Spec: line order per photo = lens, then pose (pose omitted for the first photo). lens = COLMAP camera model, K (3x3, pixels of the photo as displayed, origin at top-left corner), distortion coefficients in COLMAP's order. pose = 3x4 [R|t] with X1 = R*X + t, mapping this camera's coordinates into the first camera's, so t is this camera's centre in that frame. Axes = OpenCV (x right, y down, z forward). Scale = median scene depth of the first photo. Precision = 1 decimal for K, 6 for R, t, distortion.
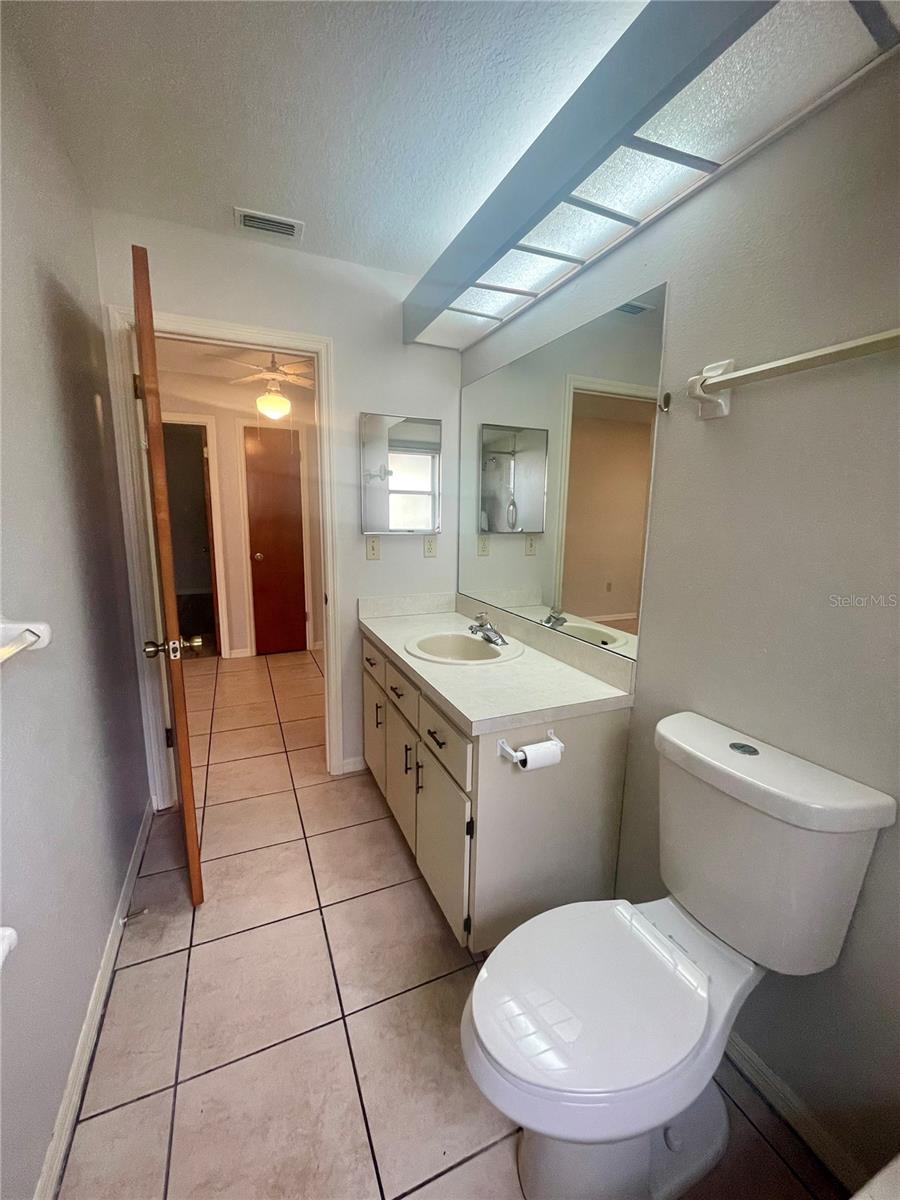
lens RADIAL K [[486.0, 0, 447.4], [0, 486.0, 593.1], [0, 0, 1]] dist [-0.004132, 0.002429]
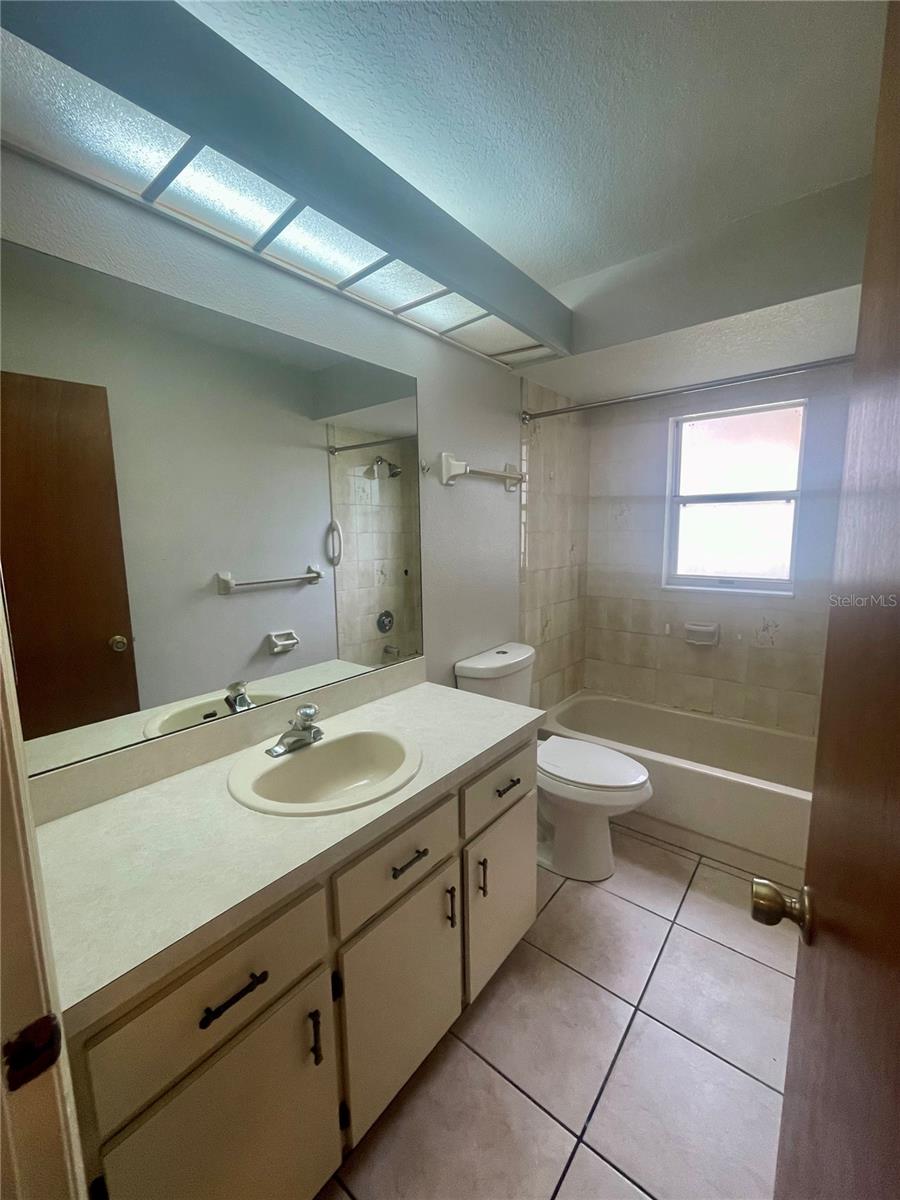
lens RADIAL K [[486.0, 0, 449.3], [0, 486.0, 607.2], [0, 0, 1]] dist [-0.004132, 0.002429]
pose [[-0.466138, -0.141555, 0.873314, -0.599849], [0.151225, 0.959841, 0.236298, -0.221315], [-0.871692, 0.242214, -0.426012, 1.153774]]
